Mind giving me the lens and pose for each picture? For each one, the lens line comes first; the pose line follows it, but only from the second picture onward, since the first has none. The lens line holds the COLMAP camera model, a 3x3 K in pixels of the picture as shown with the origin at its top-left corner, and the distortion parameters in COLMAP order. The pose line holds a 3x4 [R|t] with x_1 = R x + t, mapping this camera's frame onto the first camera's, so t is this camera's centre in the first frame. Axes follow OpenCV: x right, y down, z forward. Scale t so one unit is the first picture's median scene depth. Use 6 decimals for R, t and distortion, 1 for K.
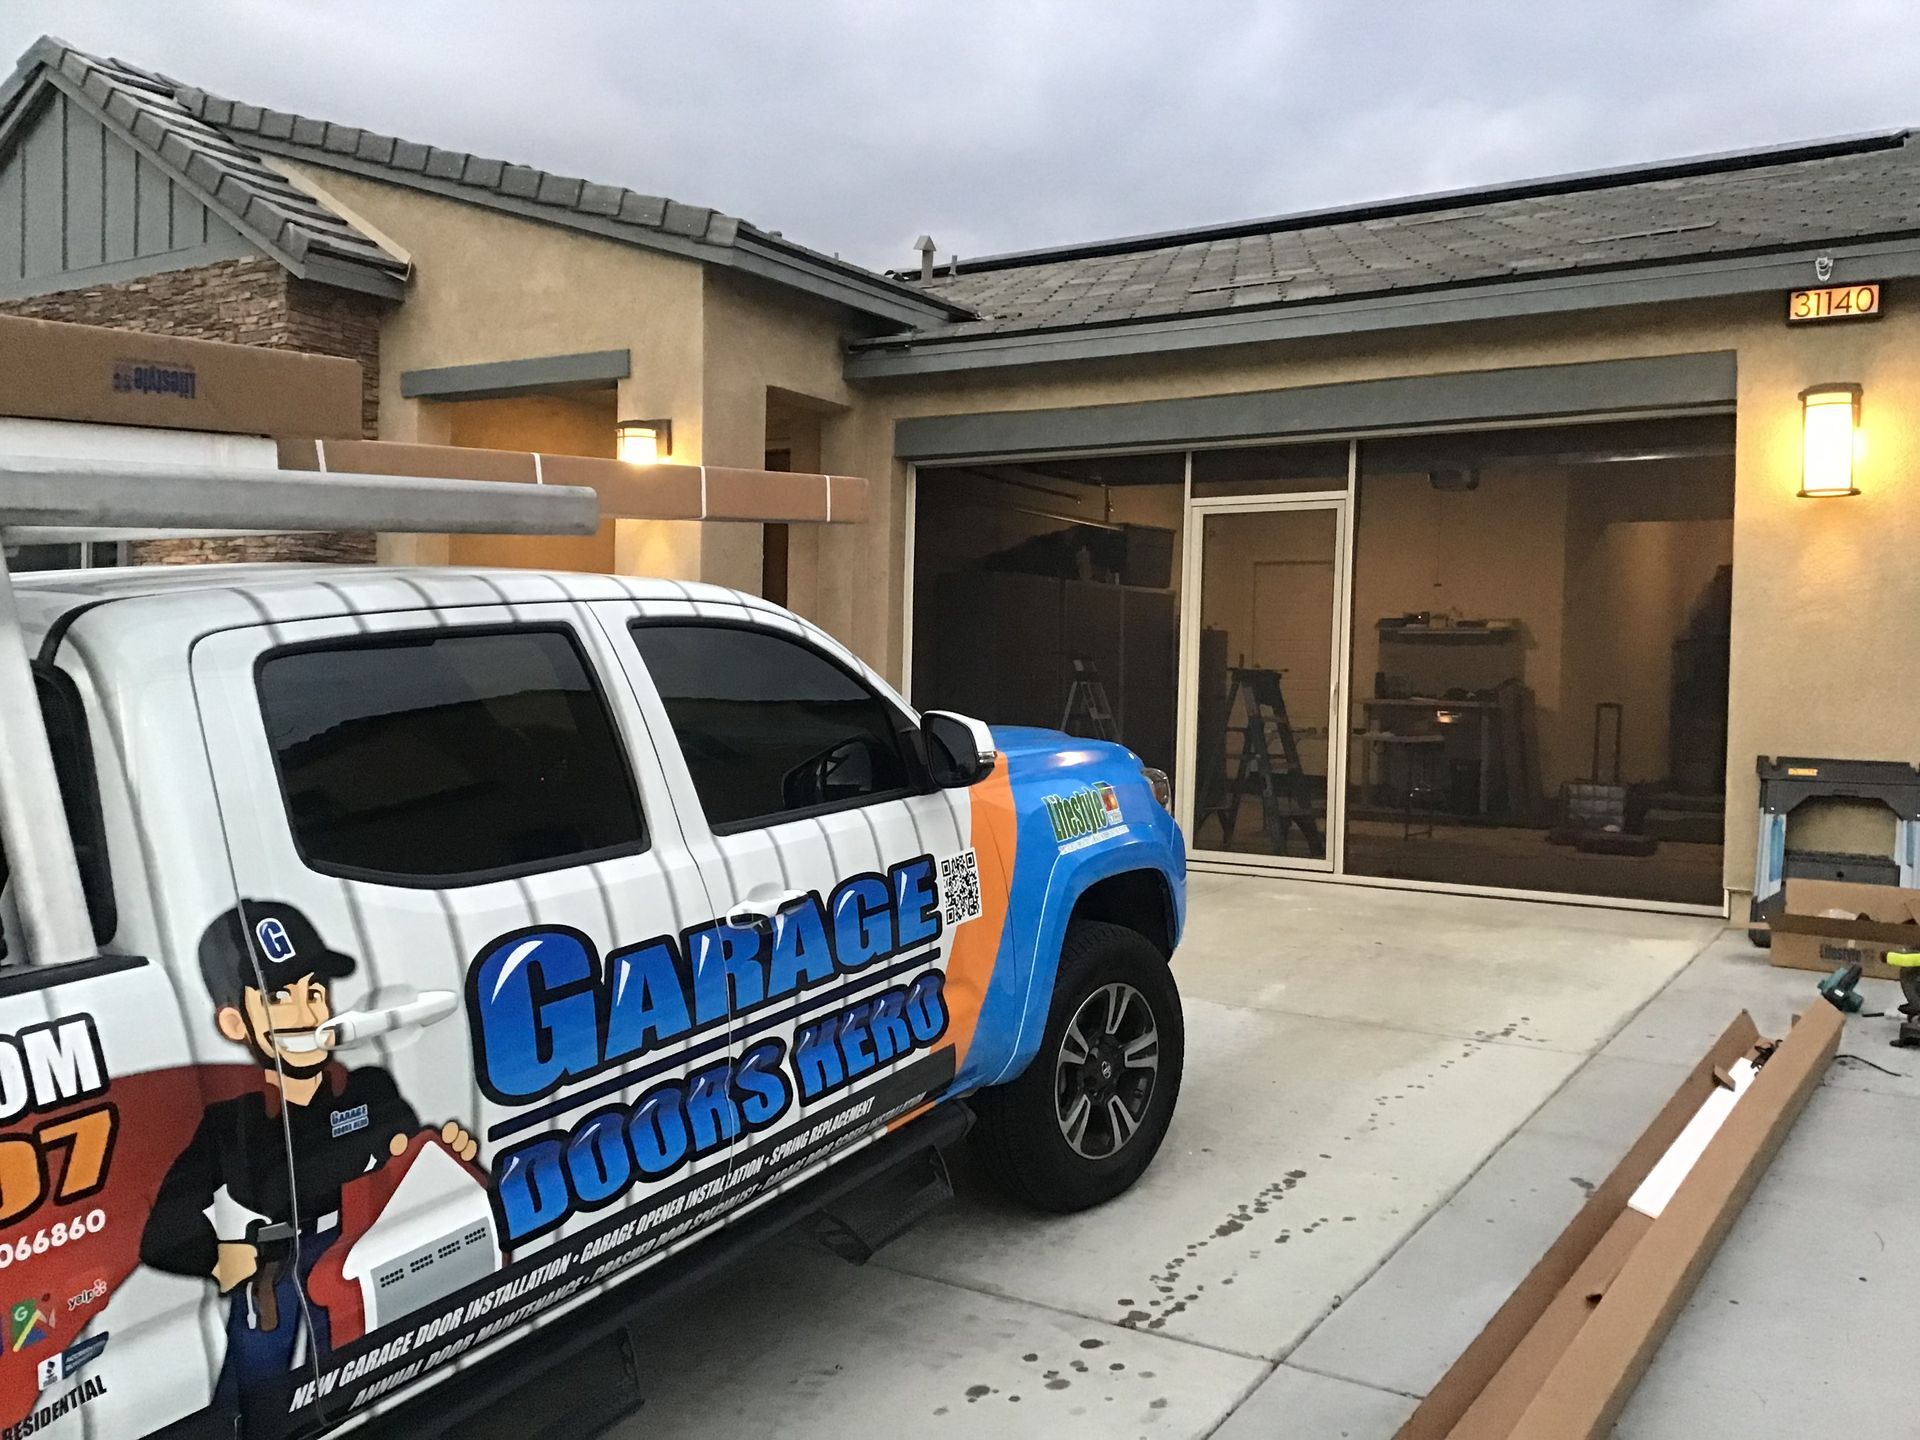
lens RADIAL K [[1797.3, 0, 960.0], [0, 1797.3, 720.0], [0, 0, 1]] dist [0.001692, -0.005403]
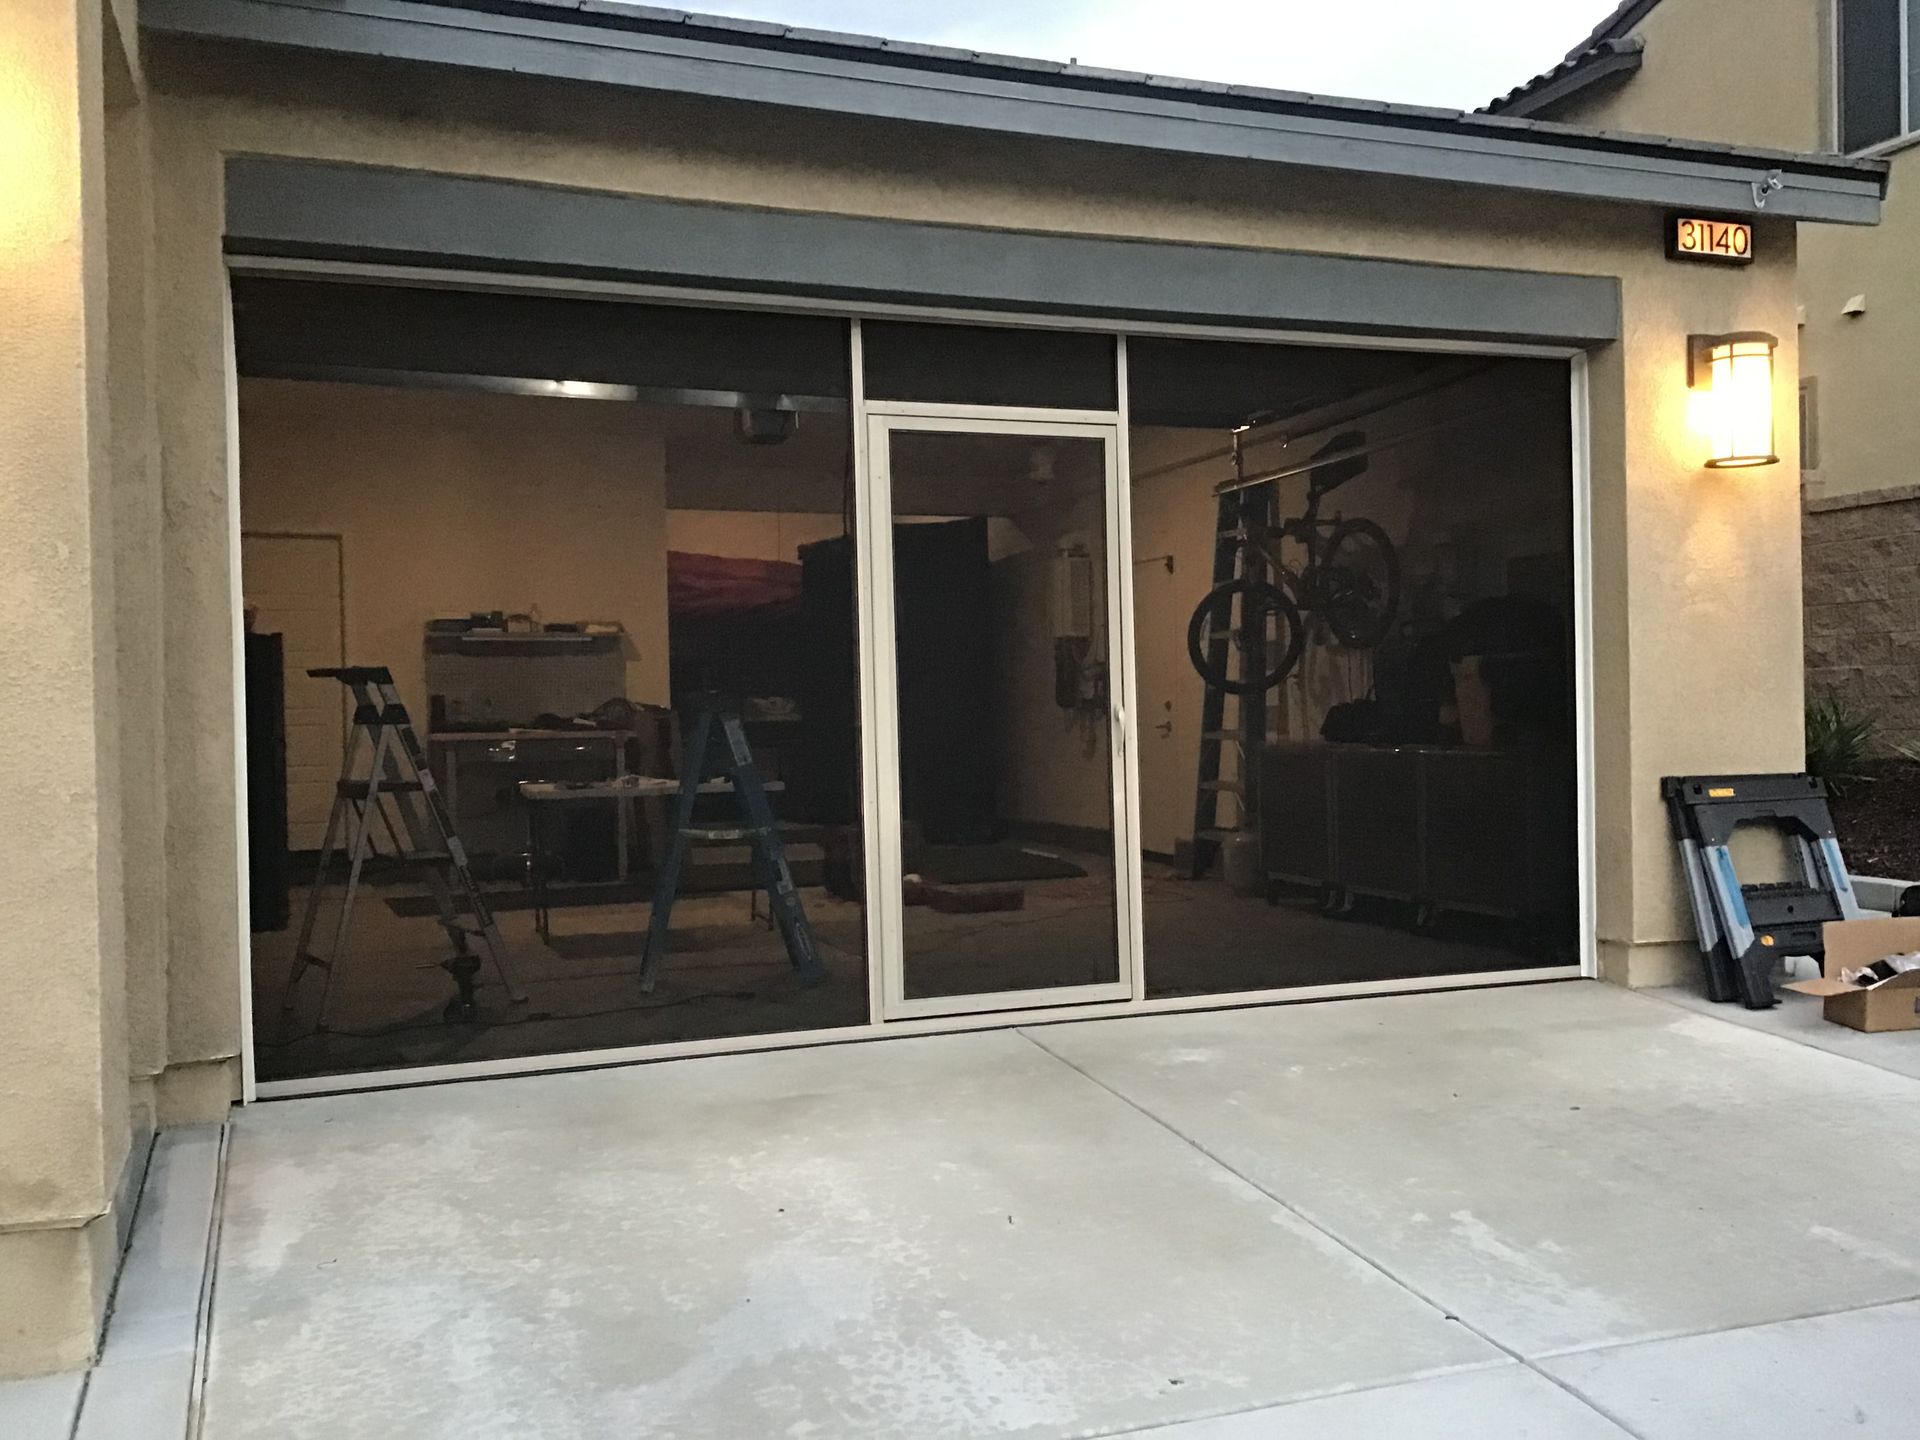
lens RADIAL K [[1723.0, 0, 960.0], [0, 1723.0, 720.0], [0, 0, 1]] dist [0.125489, -0.271845]
pose [[0.562830, -0.039118, 0.825647, -0.338240], [0.046116, 0.998810, 0.015886, -0.028788], [-0.825286, 0.029134, 0.563964, 0.696899]]
